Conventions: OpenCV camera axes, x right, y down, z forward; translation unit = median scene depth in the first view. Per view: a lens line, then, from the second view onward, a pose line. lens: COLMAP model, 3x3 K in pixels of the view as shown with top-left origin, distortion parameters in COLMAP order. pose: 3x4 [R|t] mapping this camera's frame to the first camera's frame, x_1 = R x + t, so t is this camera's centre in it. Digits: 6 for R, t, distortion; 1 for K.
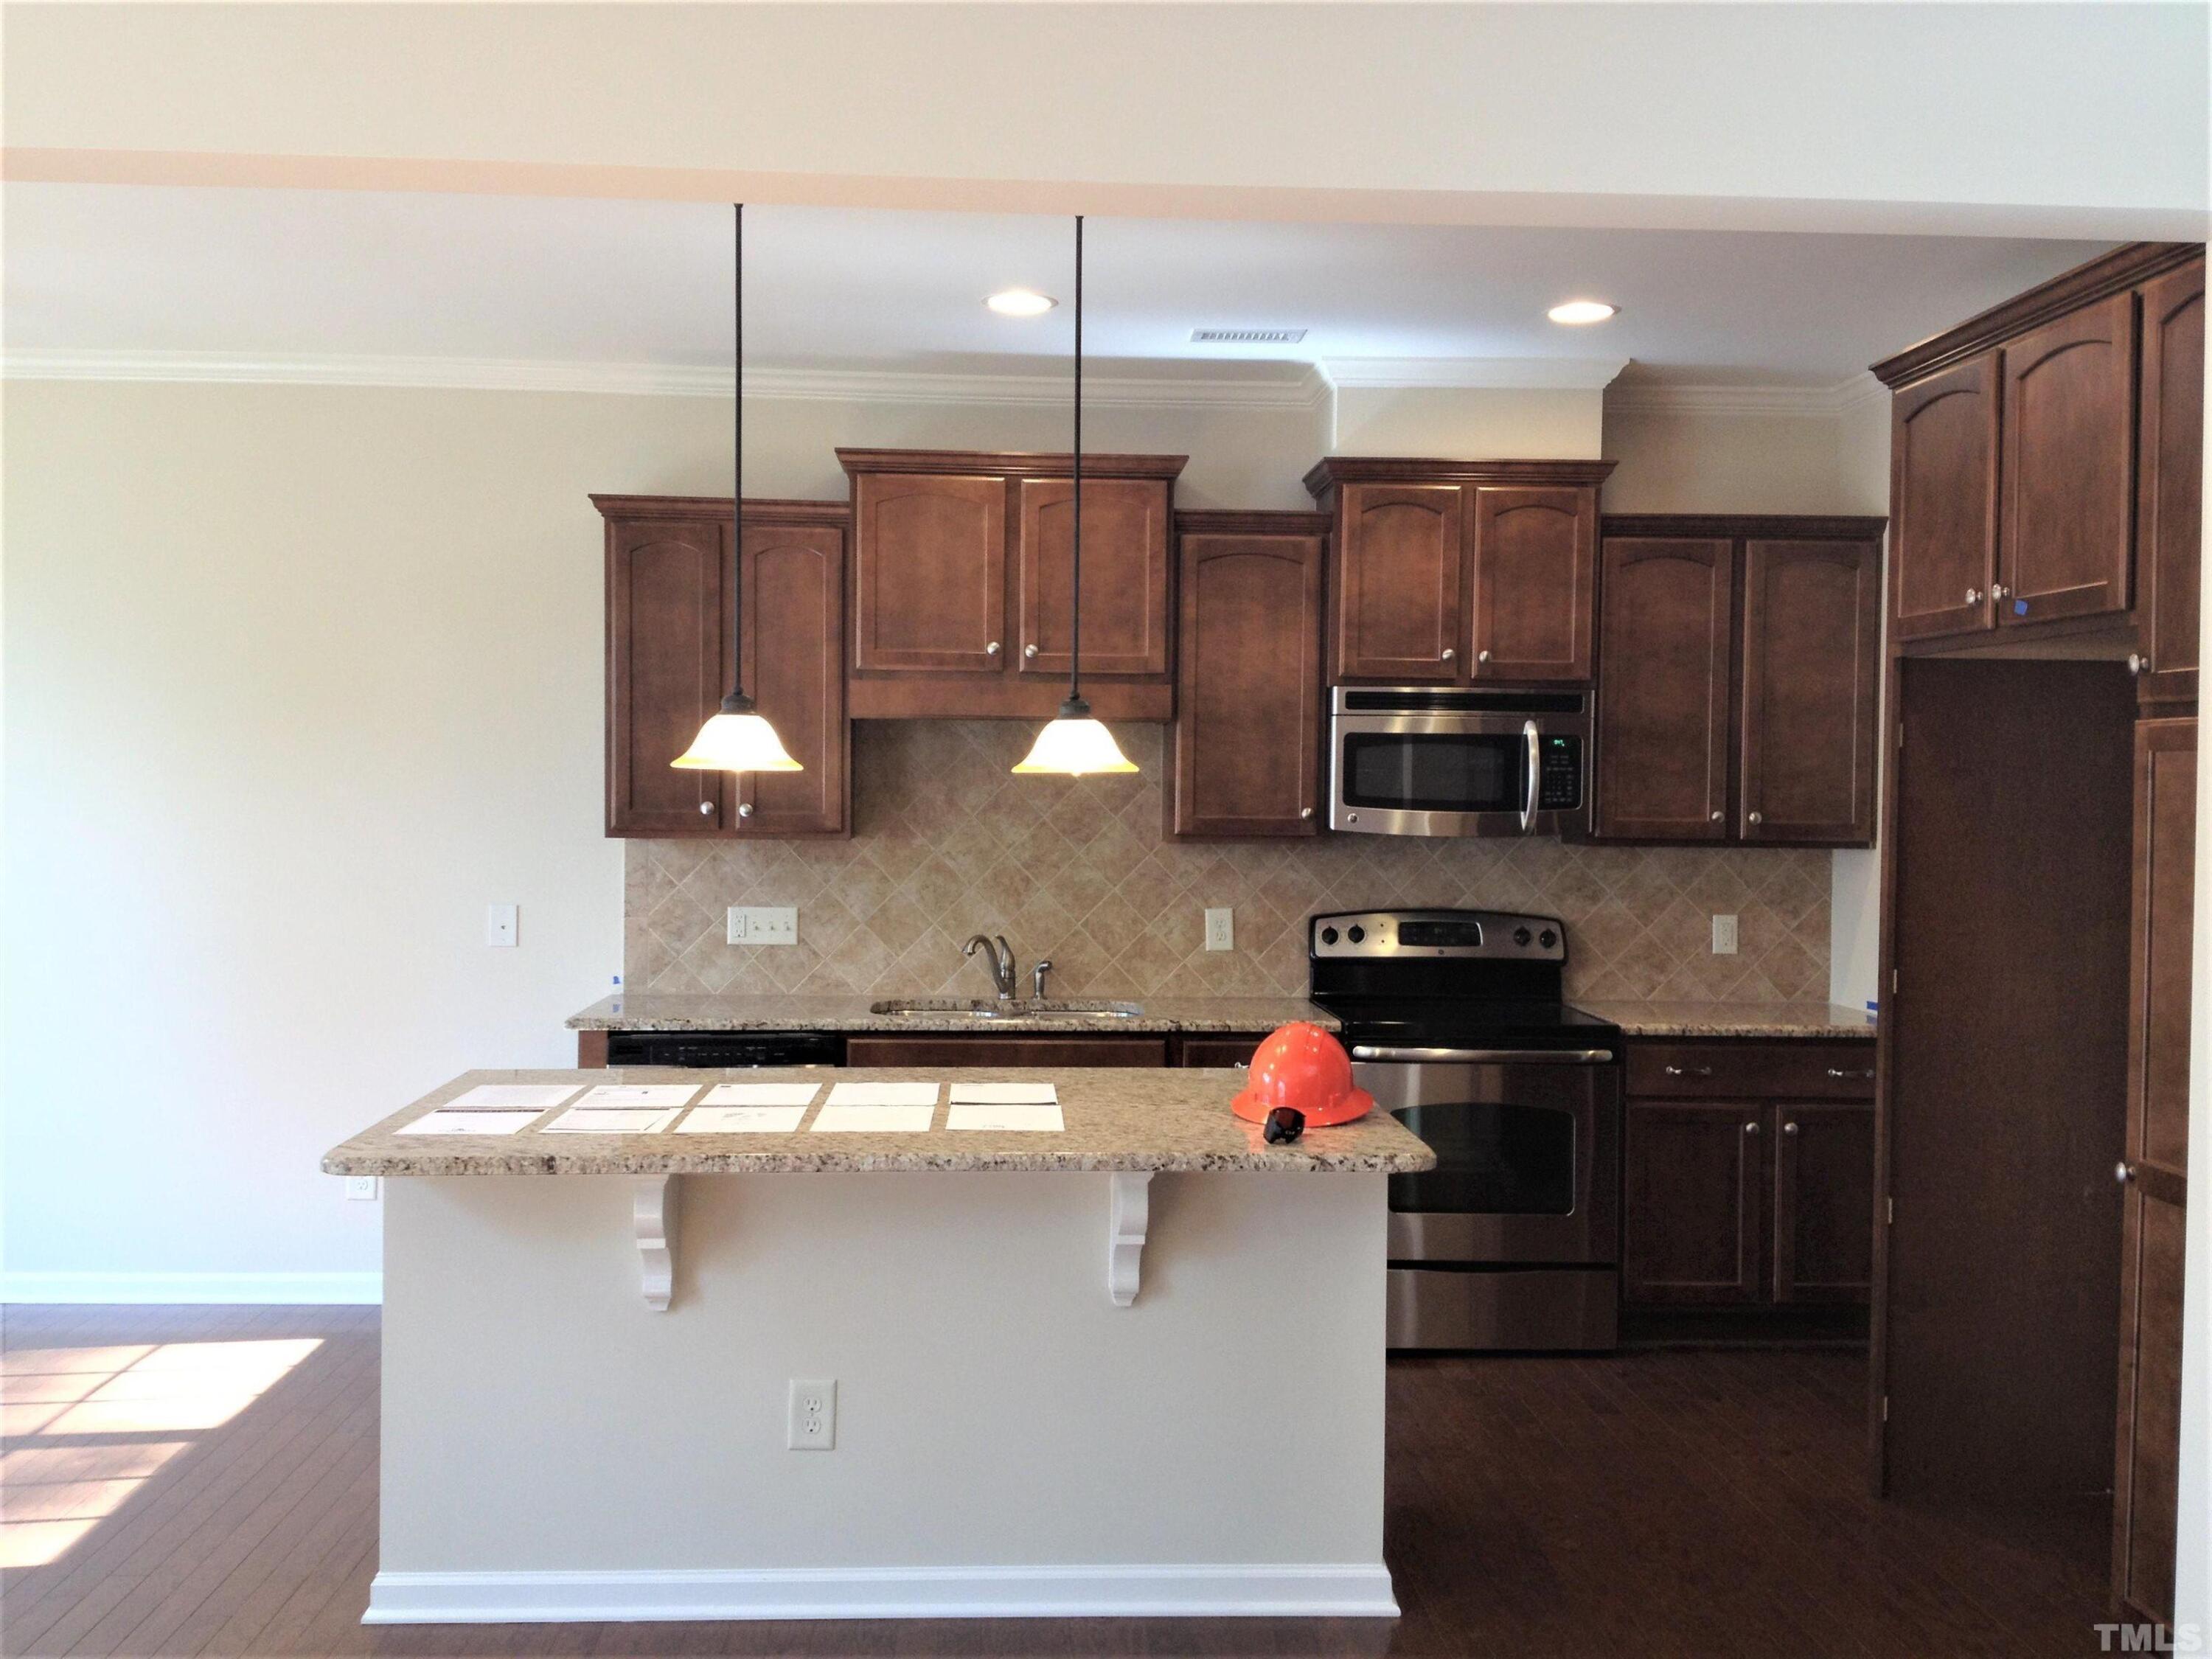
lens RADIAL K [[2105.8, 0, 1106.0], [0, 2105.8, 829.5], [0, 0, 1]] dist [0.200589, -0.503606]
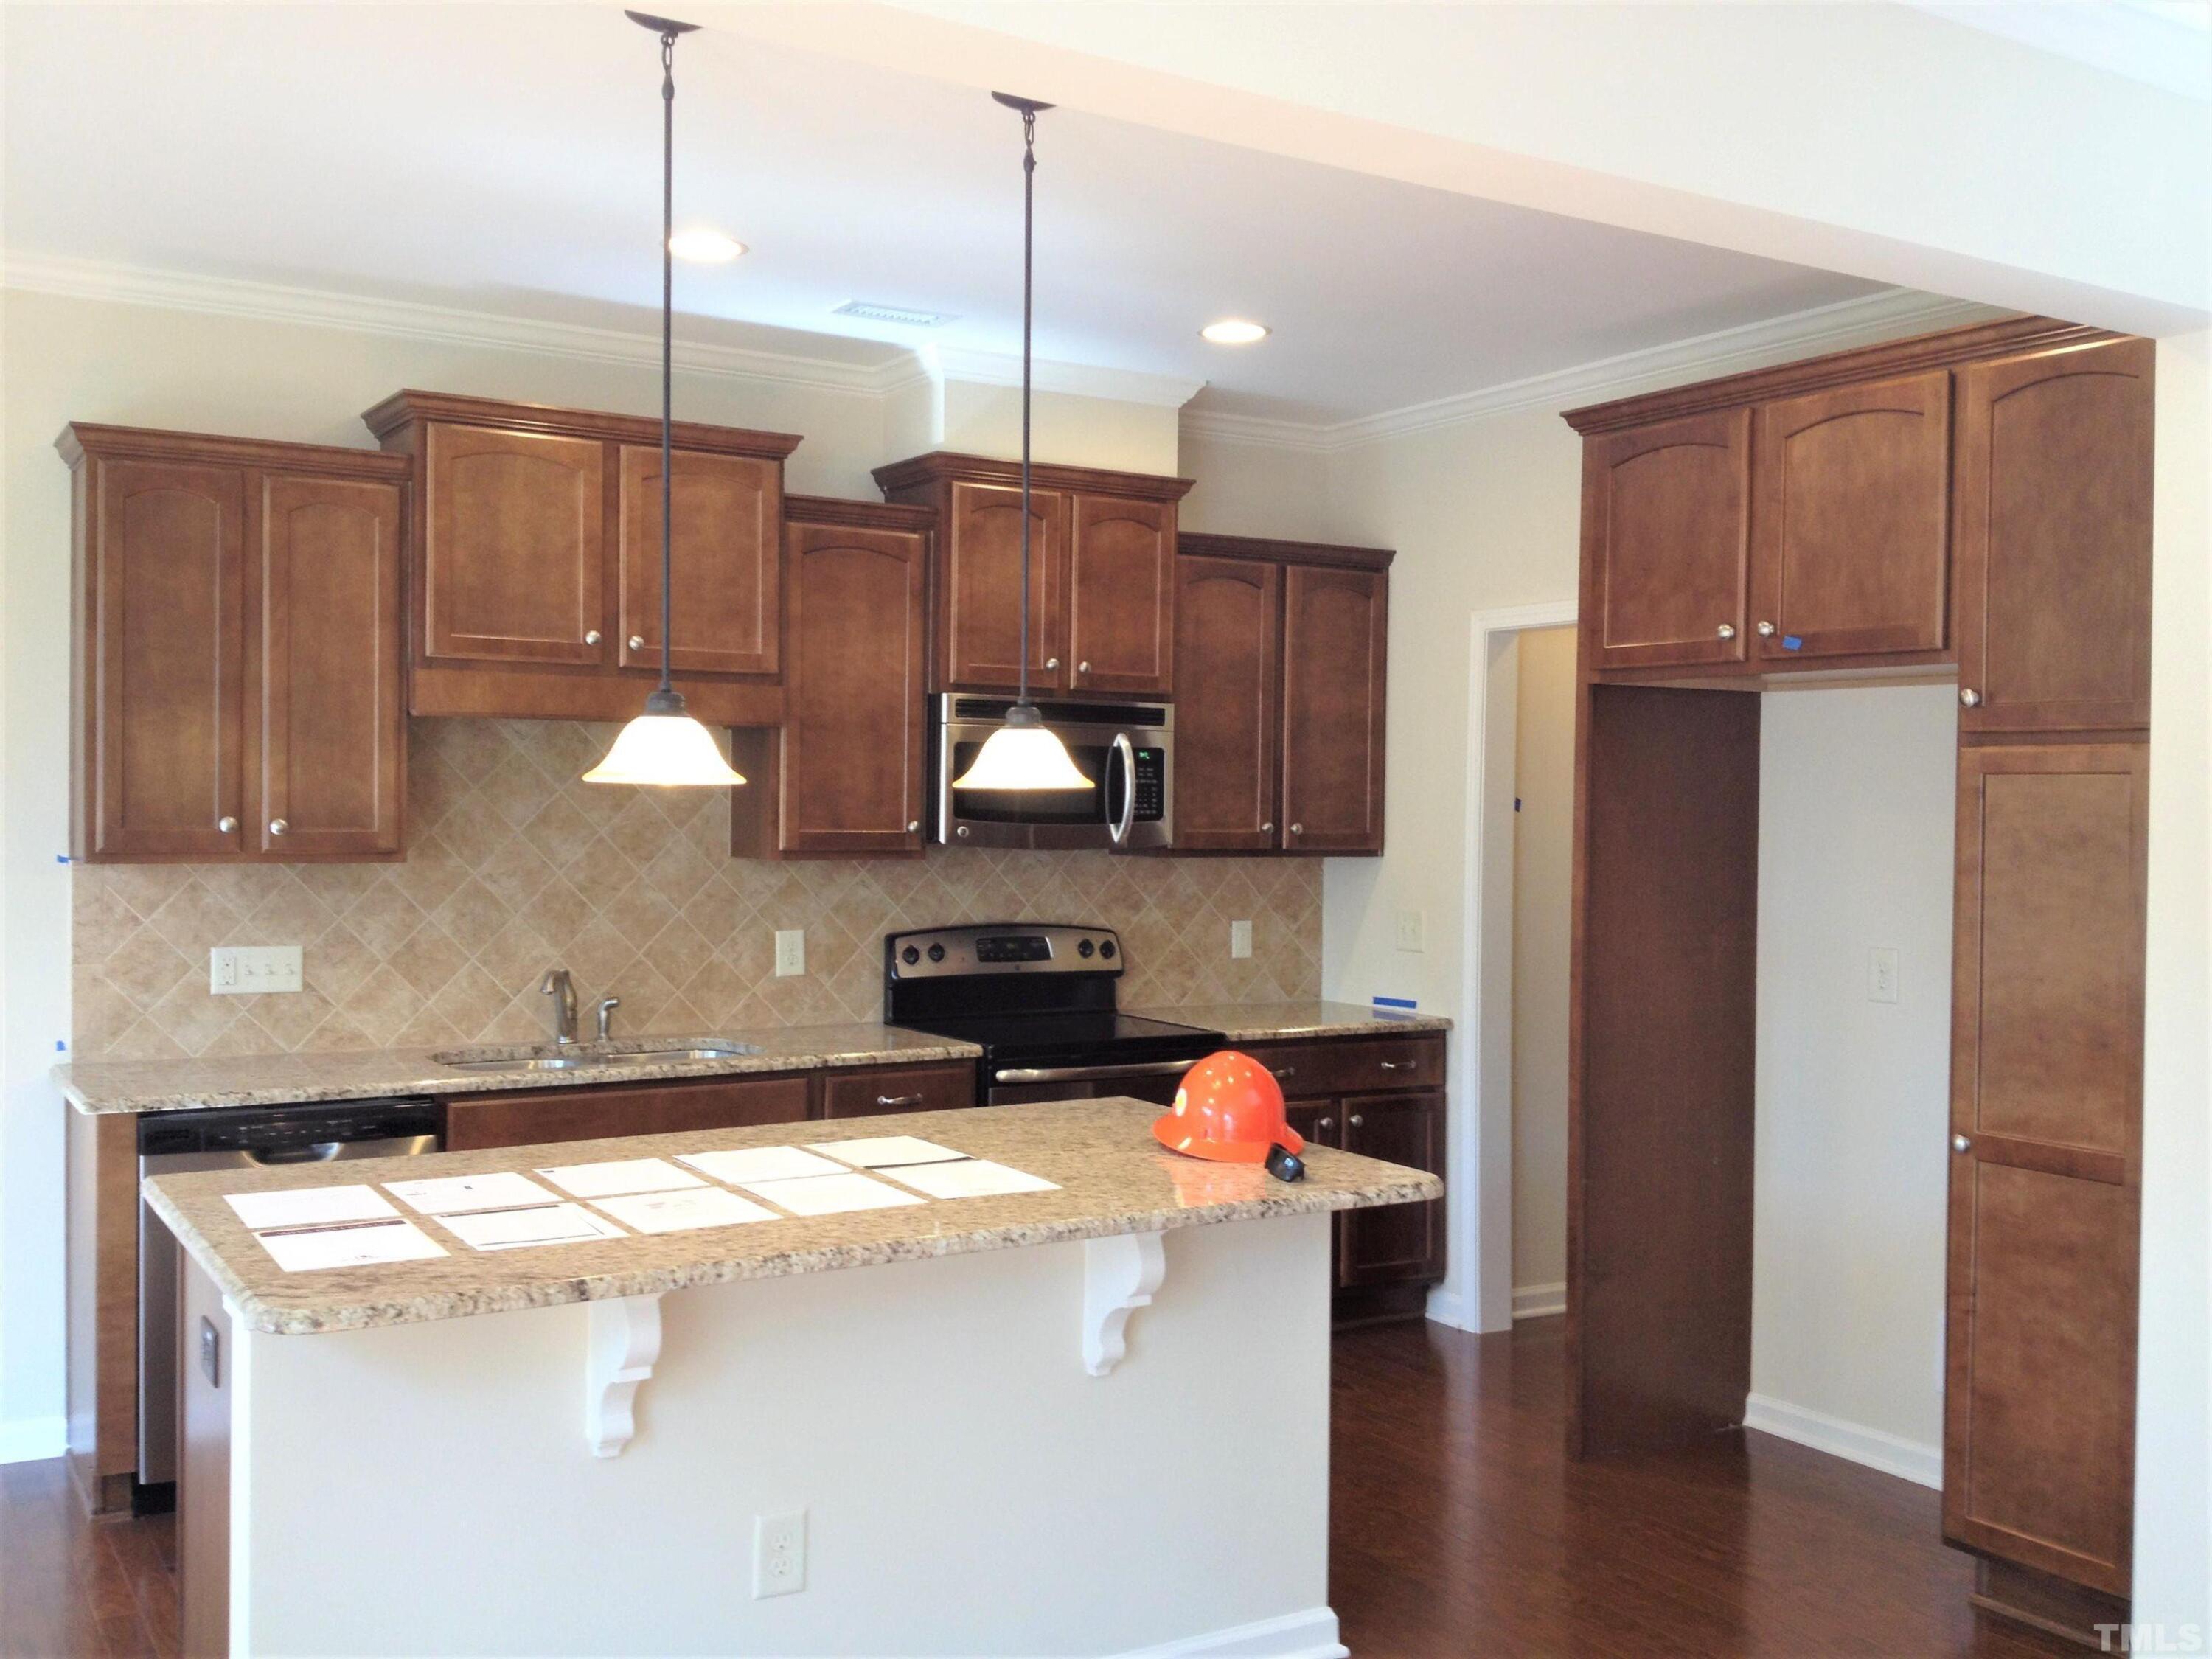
lens RADIAL K [[2105.8, 0, 1106.0], [0, 2105.8, 829.5], [0, 0, 1]] dist [0.200589, -0.503606]
pose [[0.874452, -0.006623, 0.485067, -0.283212], [0.006767, 0.999976, 0.001454, -0.007087], [-0.485065, 0.002011, 0.874476, 0.131593]]
